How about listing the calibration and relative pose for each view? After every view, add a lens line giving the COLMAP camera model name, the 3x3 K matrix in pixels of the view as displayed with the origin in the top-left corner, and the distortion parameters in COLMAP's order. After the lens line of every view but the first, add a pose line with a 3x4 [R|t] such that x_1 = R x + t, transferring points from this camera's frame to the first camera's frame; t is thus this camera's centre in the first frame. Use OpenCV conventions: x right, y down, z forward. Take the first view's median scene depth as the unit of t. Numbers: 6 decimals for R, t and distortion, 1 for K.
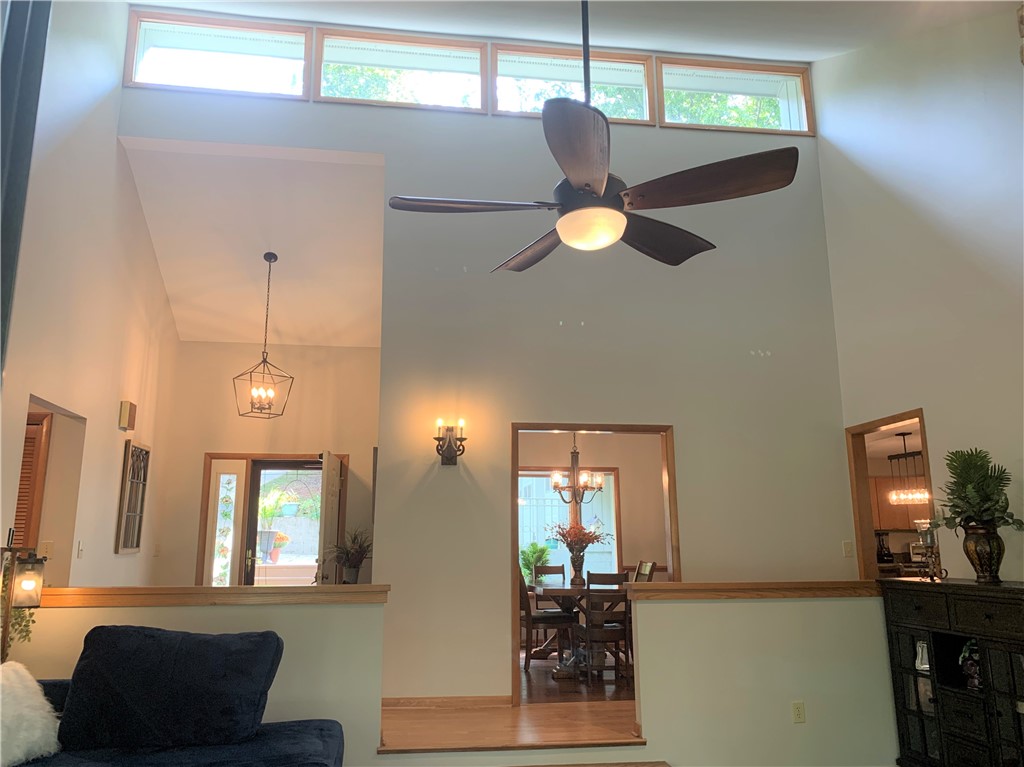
lens RADIAL K [[814.7, 0, 511.8], [0, 814.7, 372.5], [0, 0, 1]] dist [0.034645, -0.041541]
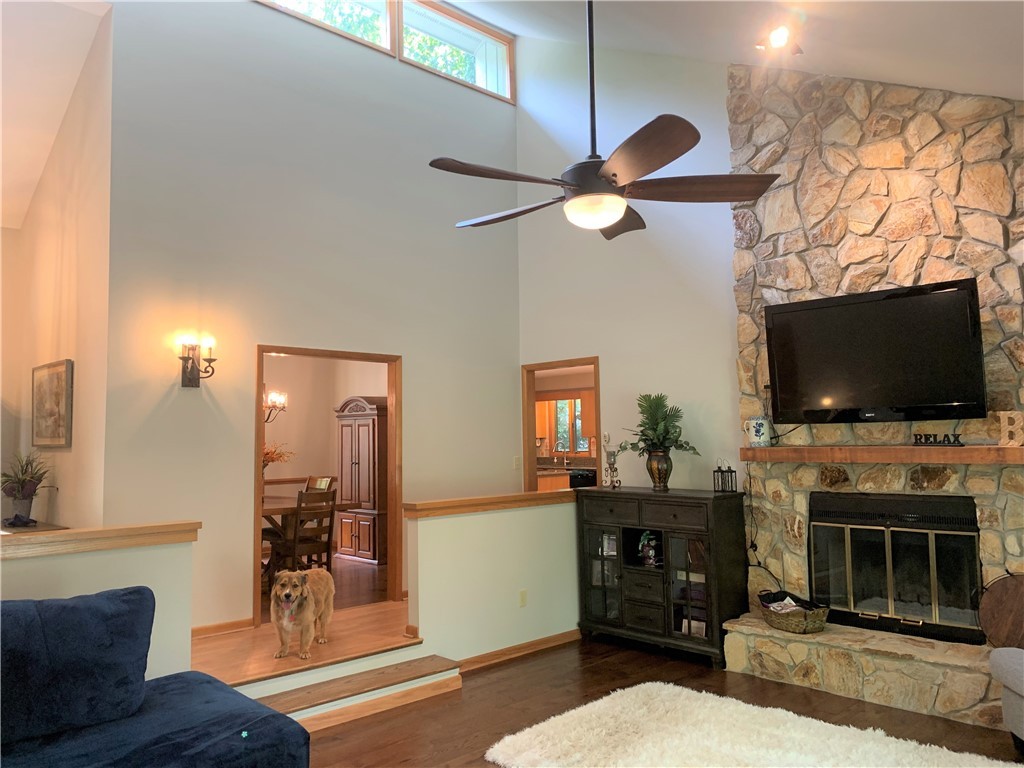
lens RADIAL K [[793.7, 0, 512.0], [0, 793.7, 384.0], [0, 0, 1]] dist [0.007194, -0.001999]
pose [[0.807424, 0.033886, 0.588998, -0.296205], [-0.113718, 0.988567, 0.099017, -0.017242], [-0.578909, -0.146928, 0.802045, 0.073631]]
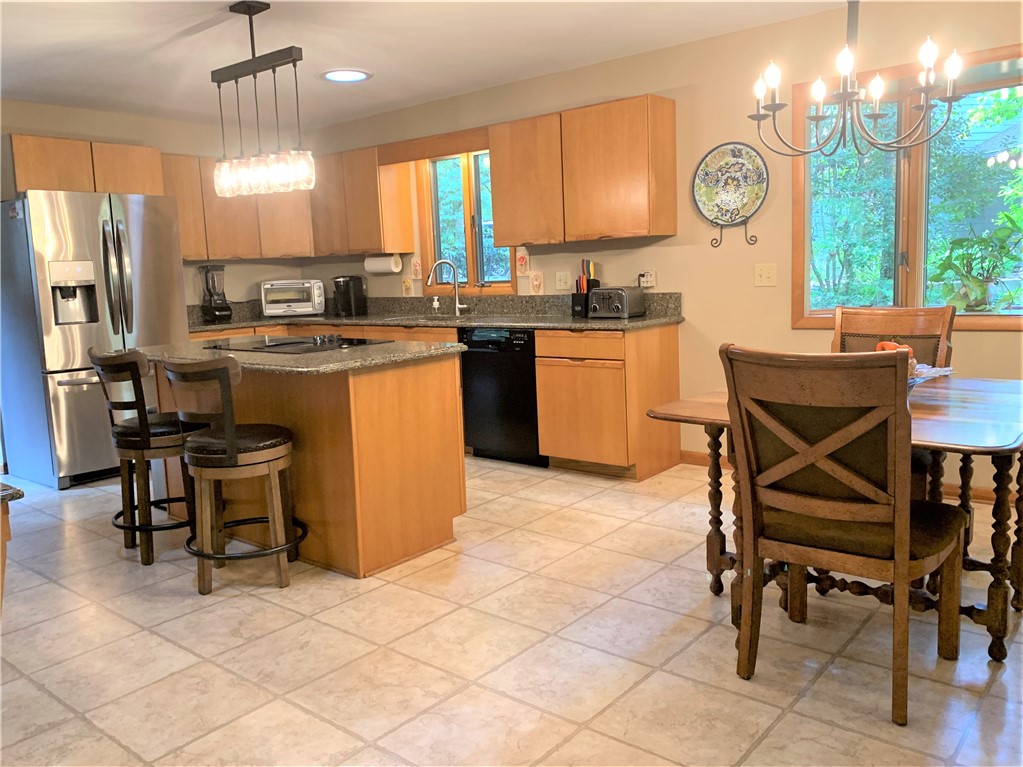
lens RADIAL K [[813.9, 0, 511.3], [0, 813.9, 372.5], [0, 0, 1]] dist [0.034645, -0.041541]
pose [[0.740222, -0.109117, 0.663450, 0.430447], [-0.105582, 0.955637, 0.274972, 0.174292], [-0.664021, -0.273589, 0.695862, 0.881495]]
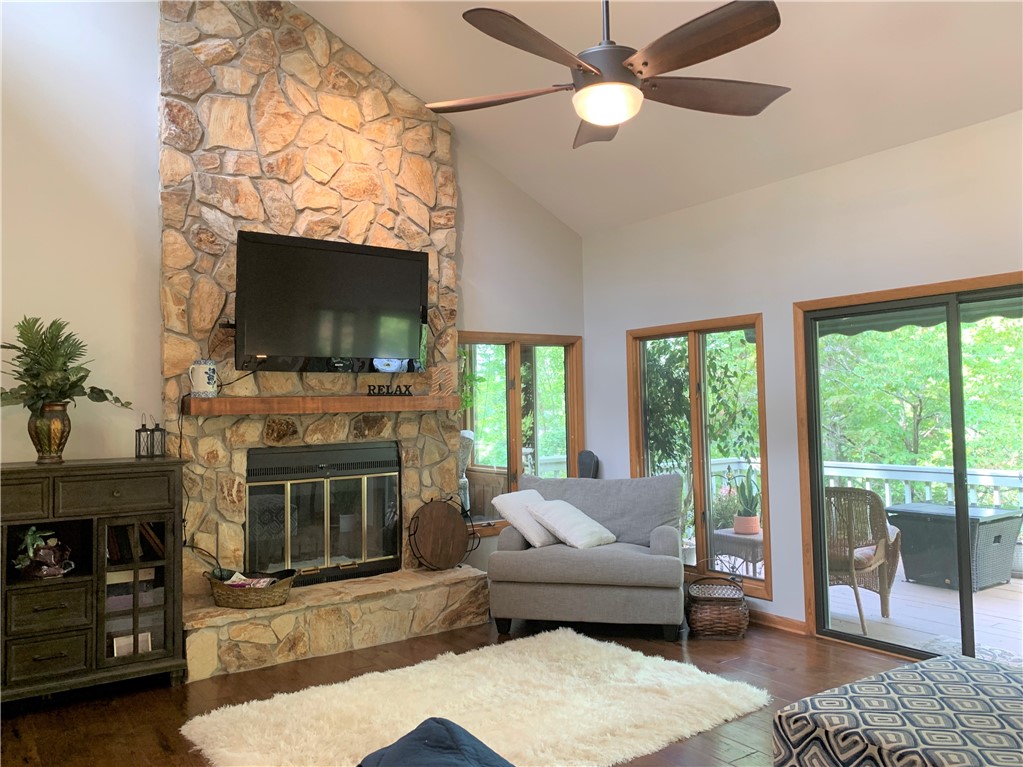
lens RADIAL K [[813.9, 0, 511.3], [0, 813.9, 372.5], [0, 0, 1]] dist [0.034645, -0.041541]
pose [[-0.444789, 0.053647, 0.894027, -0.341120], [-0.168972, 0.975253, -0.142586, 0.144628], [-0.879552, -0.214486, -0.424717, 0.687959]]
